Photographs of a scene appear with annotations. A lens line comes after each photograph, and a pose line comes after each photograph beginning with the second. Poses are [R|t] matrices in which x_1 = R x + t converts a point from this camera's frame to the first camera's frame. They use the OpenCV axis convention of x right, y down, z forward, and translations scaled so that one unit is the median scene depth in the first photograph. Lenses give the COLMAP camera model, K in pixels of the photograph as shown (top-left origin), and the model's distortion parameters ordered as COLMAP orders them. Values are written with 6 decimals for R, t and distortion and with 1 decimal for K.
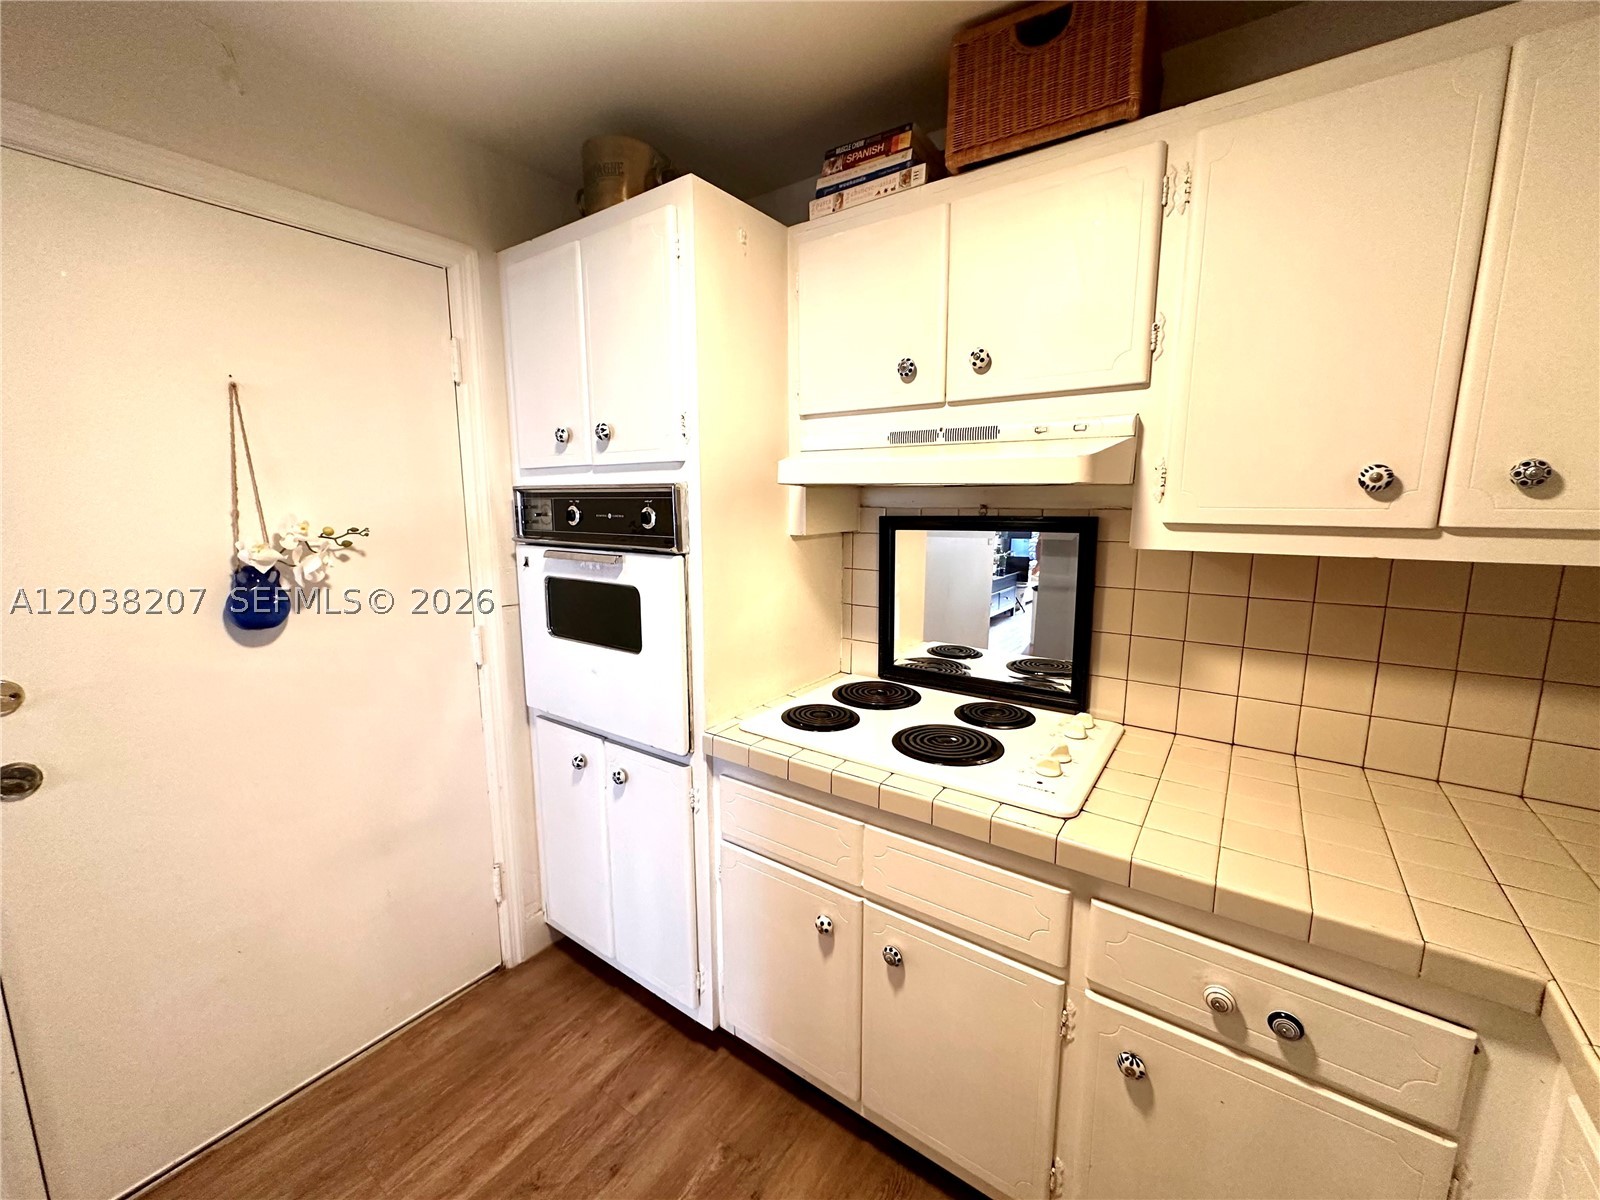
lens RADIAL K [[639.1, 0, 803.7], [0, 639.1, 599.9], [0, 0, 1]] dist [-0.002534, 0.000526]
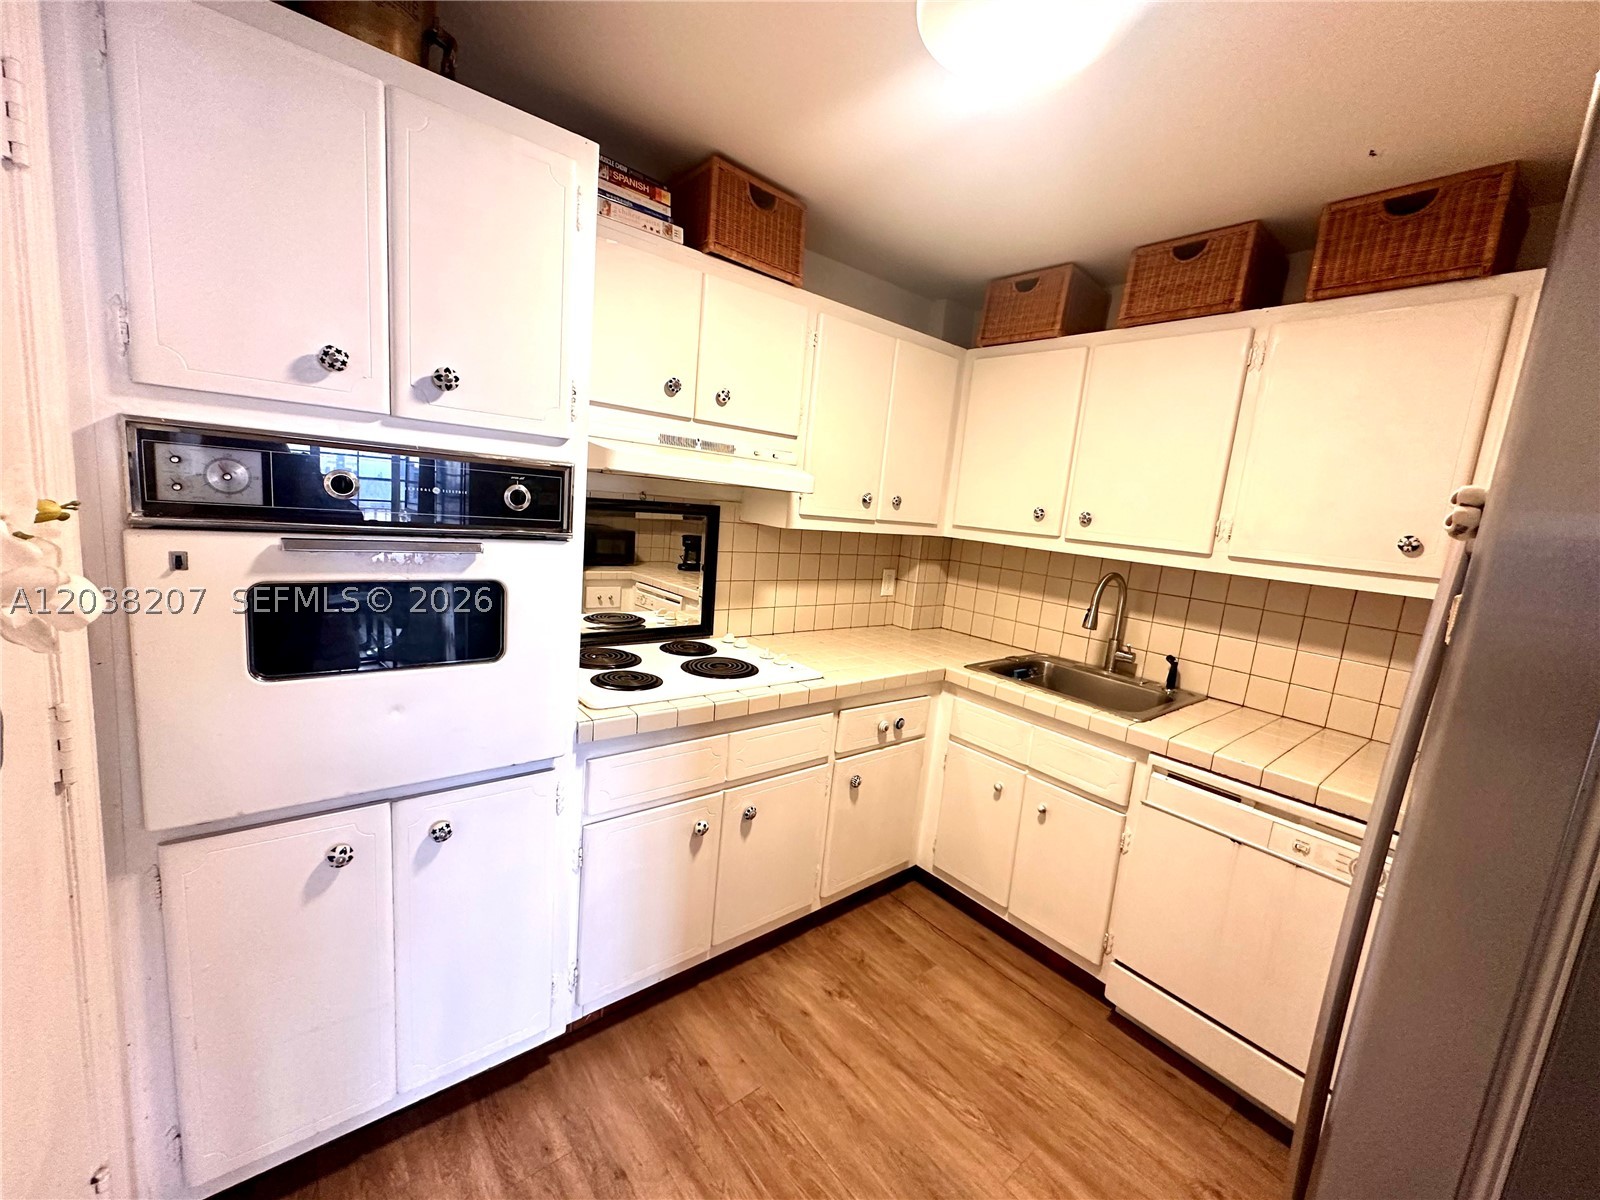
lens RADIAL K [[639.1, 0, 803.7], [0, 639.1, 599.9], [0, 0, 1]] dist [-0.002534, 0.000526]
pose [[0.252208, -0.123453, 0.959766, -1.038946], [0.062862, 0.991824, 0.111058, -0.067264], [-0.965629, 0.032324, 0.257906, 0.441700]]
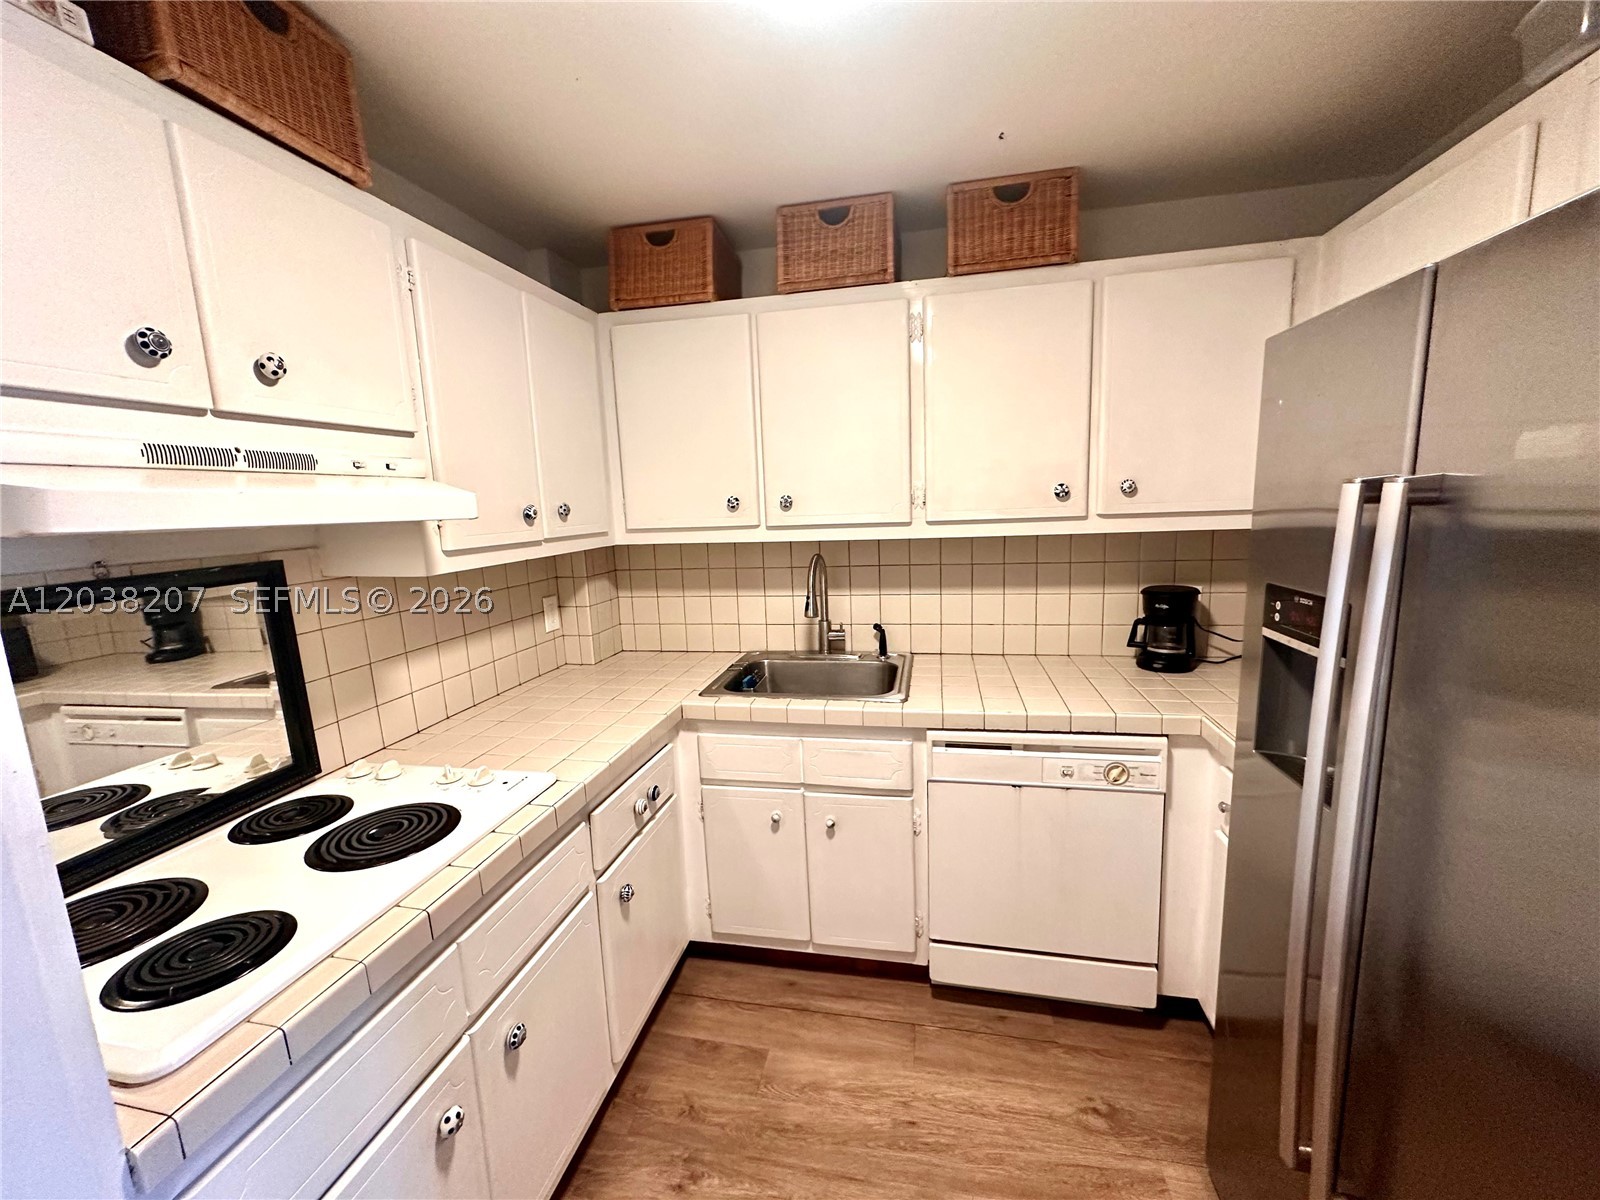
lens RADIAL K [[639.1, 0, 803.7], [0, 639.1, 599.9], [0, 0, 1]] dist [-0.002534, 0.000526]
pose [[-0.405282, -0.125192, 0.905579, -0.689965], [0.184513, 0.958991, 0.215153, -0.140476], [-0.895378, 0.254289, -0.365563, 0.723152]]
